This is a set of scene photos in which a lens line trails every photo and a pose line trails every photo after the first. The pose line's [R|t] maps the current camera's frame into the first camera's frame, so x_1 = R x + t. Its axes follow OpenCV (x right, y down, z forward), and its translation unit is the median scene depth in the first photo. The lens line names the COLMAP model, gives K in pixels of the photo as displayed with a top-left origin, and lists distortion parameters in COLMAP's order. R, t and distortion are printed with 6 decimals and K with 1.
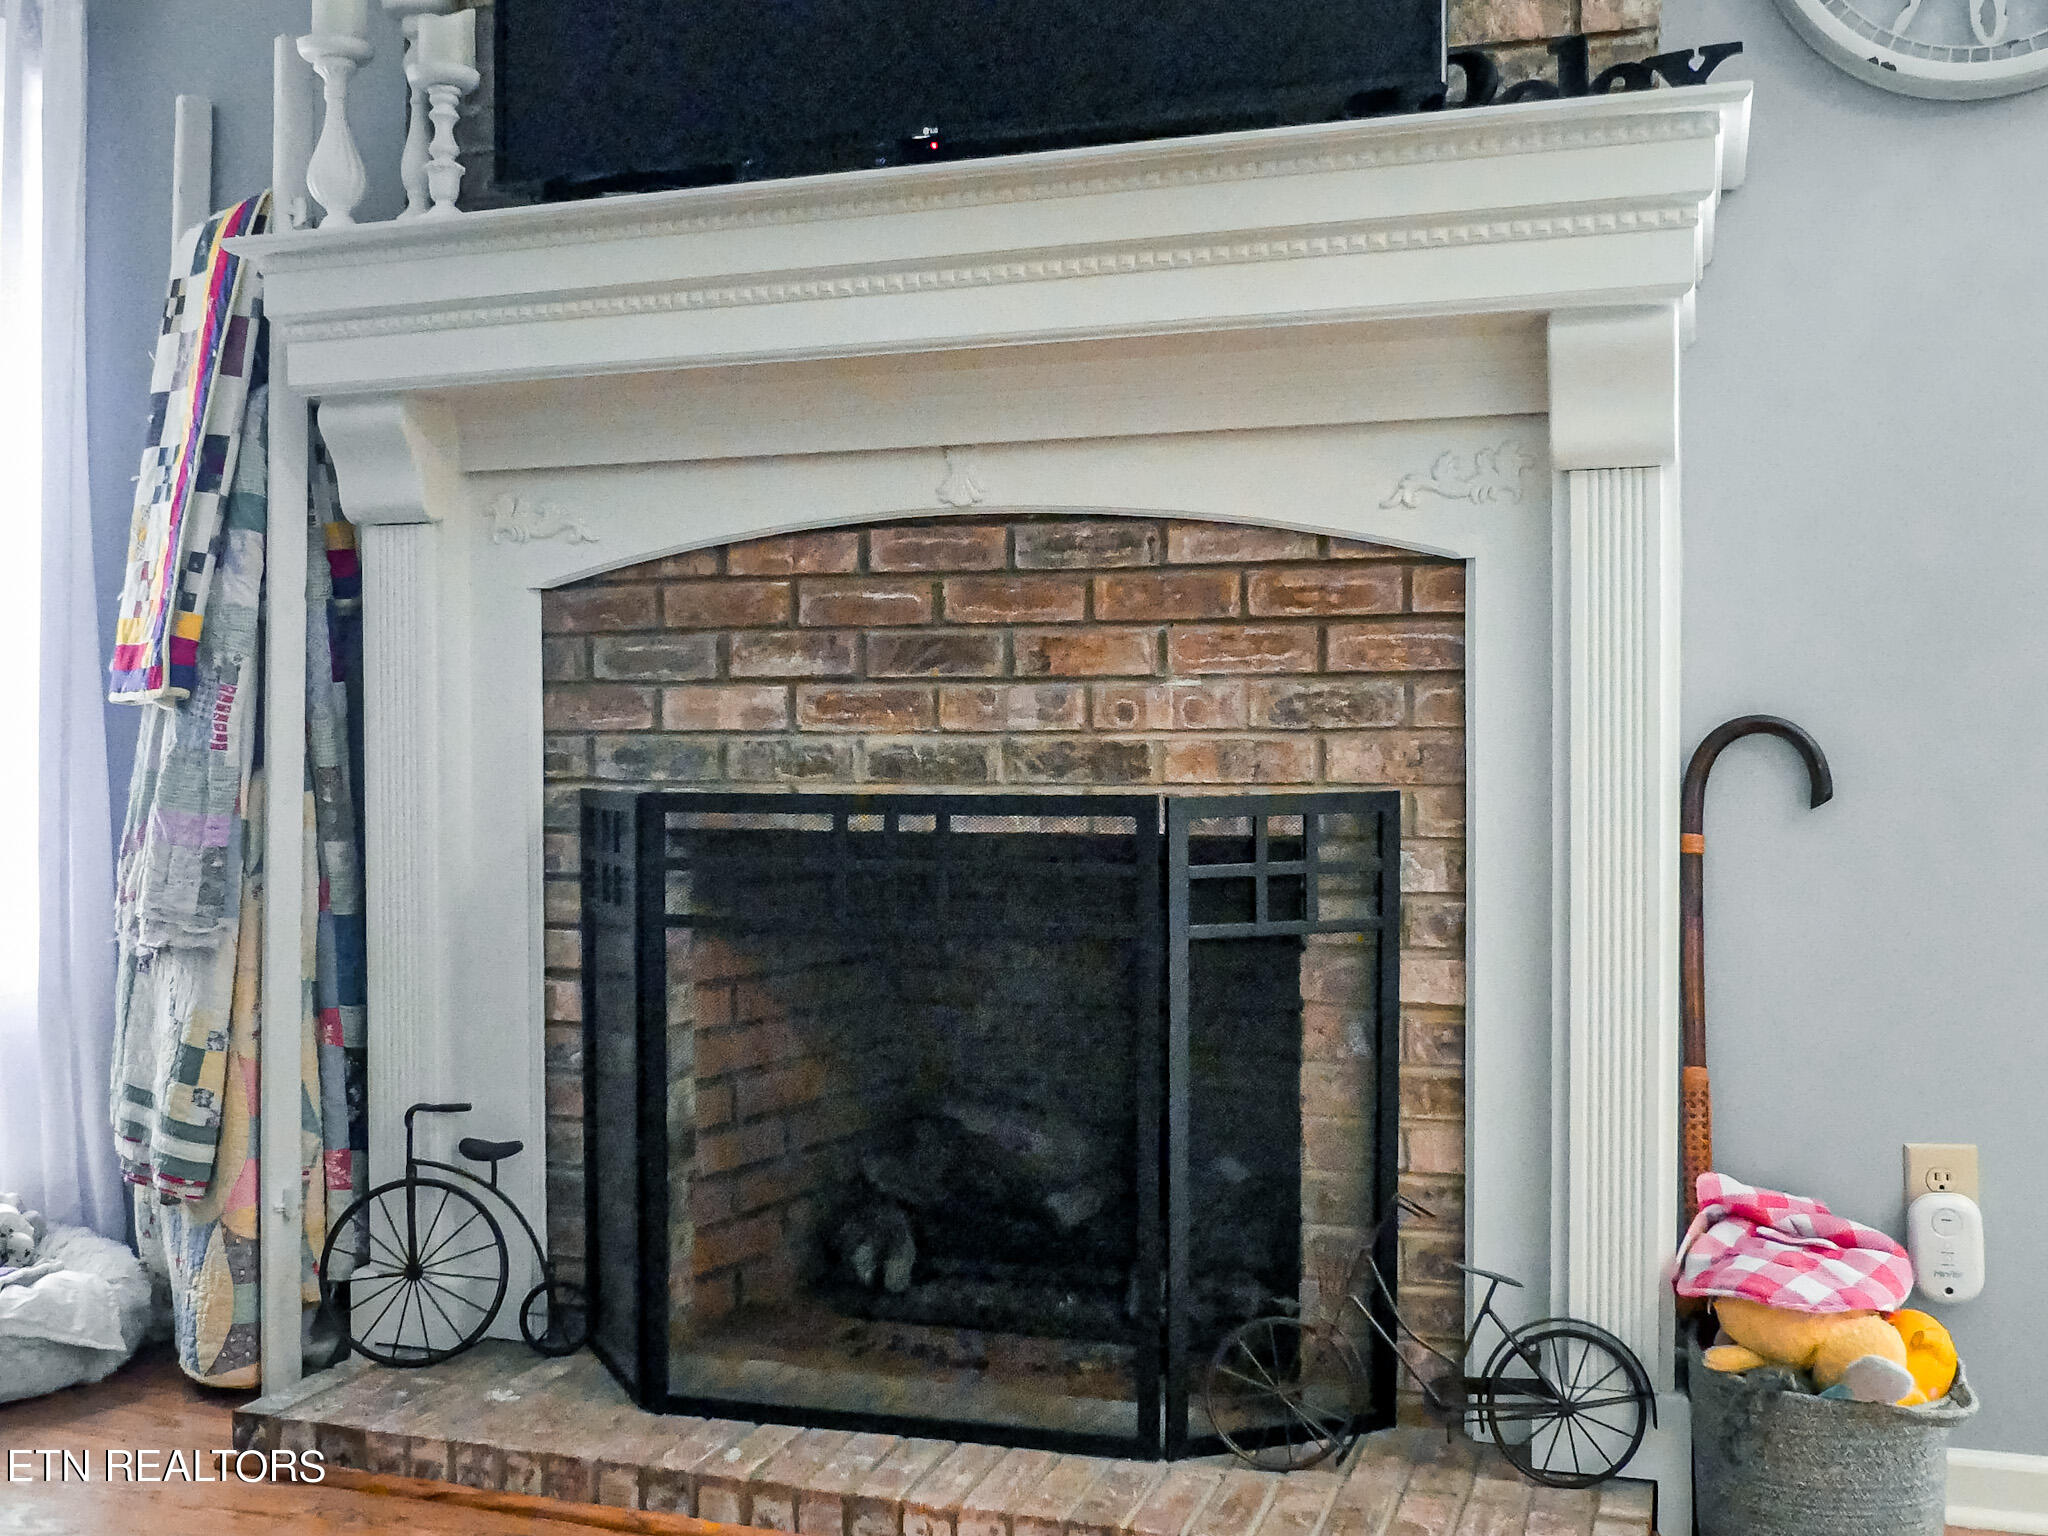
lens RADIAL K [[2035.9, 0, 1003.3], [0, 2035.9, 798.9], [0, 0, 1]] dist [-0.036633, 0.000000]
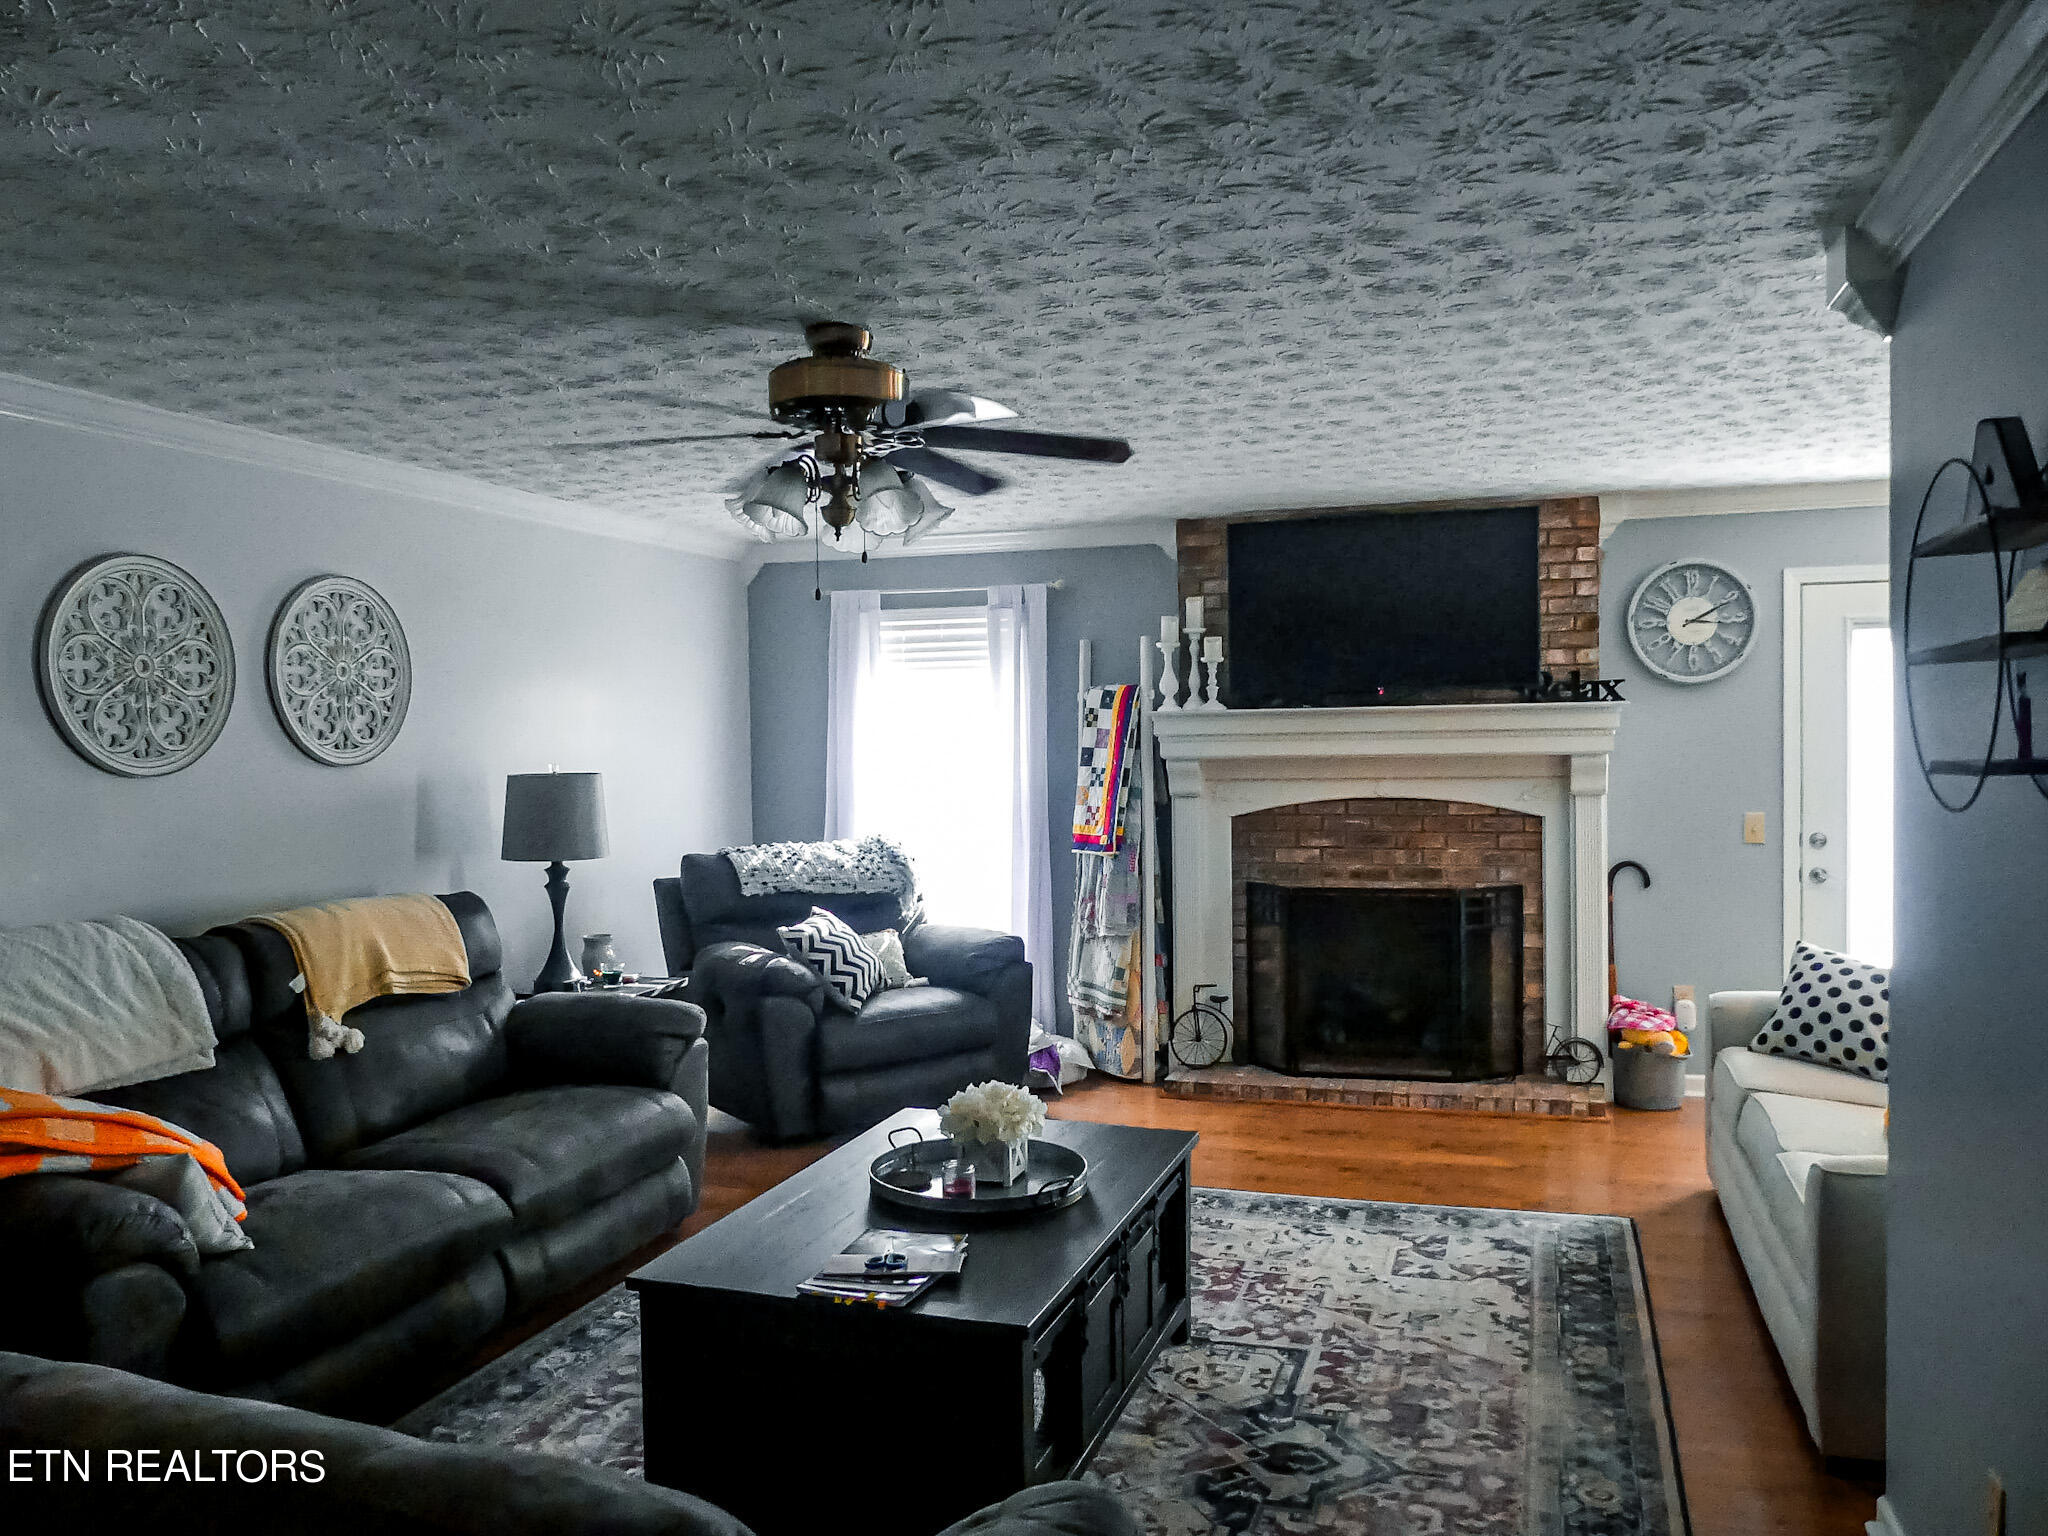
lens RADIAL K [[1537.3, 0, 1037.2], [0, 1537.3, 782.4], [0, 0, 1]] dist [-0.028847, 0.026333]
pose [[0.999532, -0.014126, 0.027145, -0.659579], [0.014058, 0.999898, 0.002687, -0.186582], [-0.027180, -0.002304, 0.999628, -1.482209]]
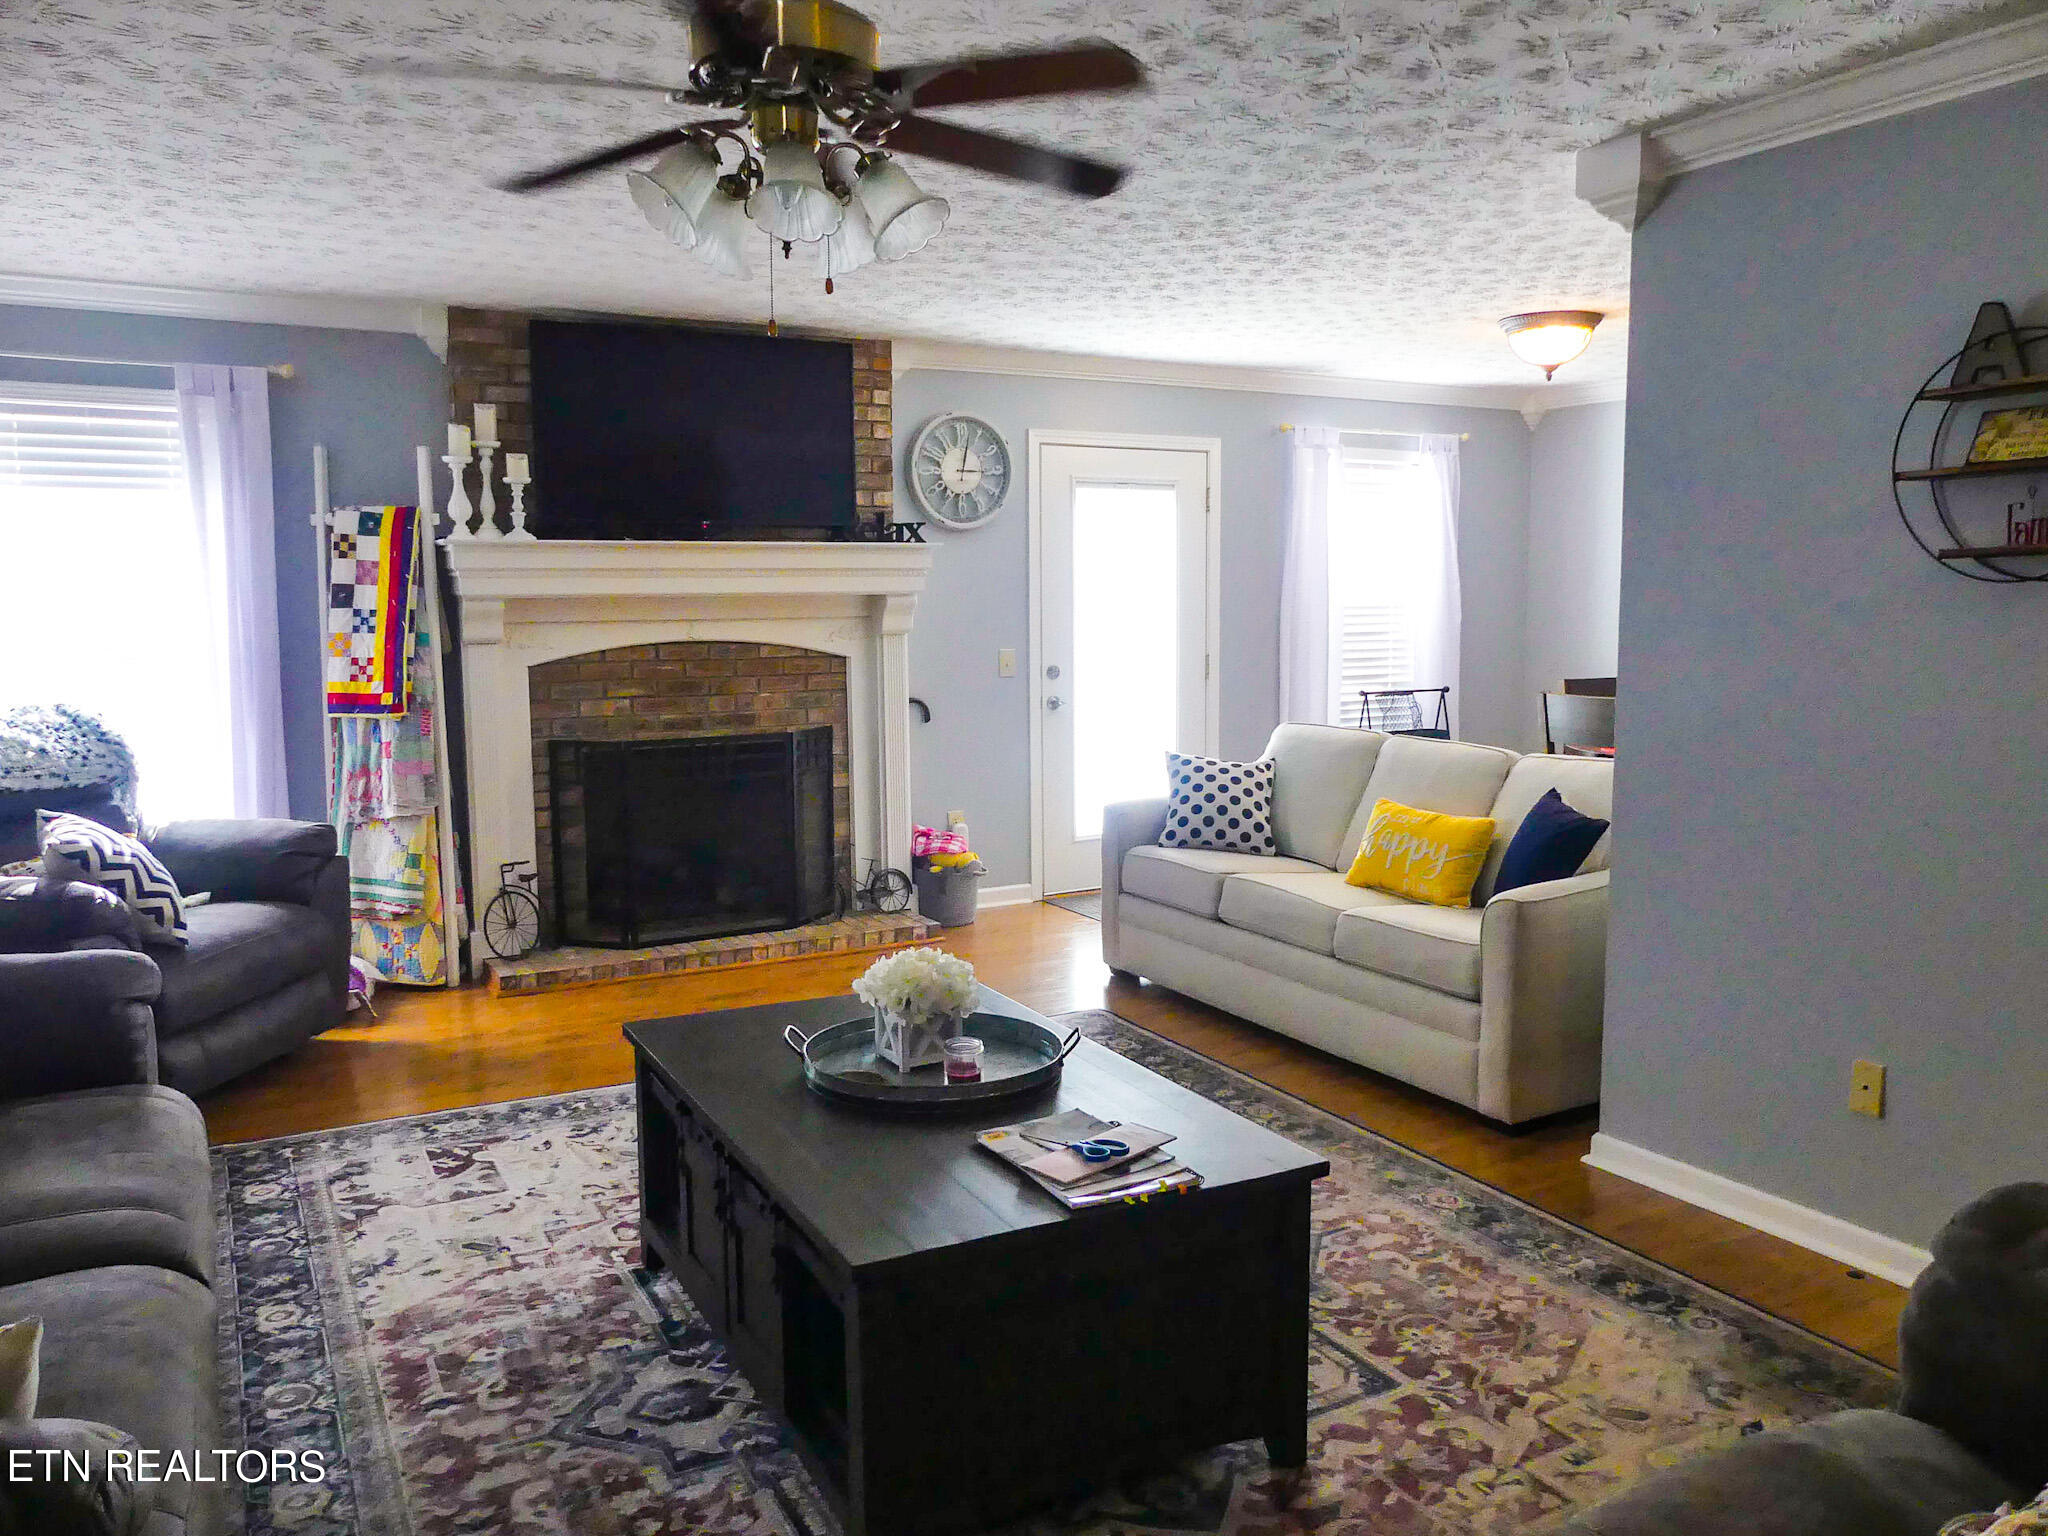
lens RADIAL K [[1537.3, 0, 1028.9], [0, 1537.3, 778.6], [0, 0, 1]] dist [-0.028847, 0.026333]
pose [[0.664689, -0.090765, 0.741587, -1.458692], [0.027358, 0.994884, 0.097245, -0.151325], [-0.746620, -0.044350, 0.663771, -0.928721]]
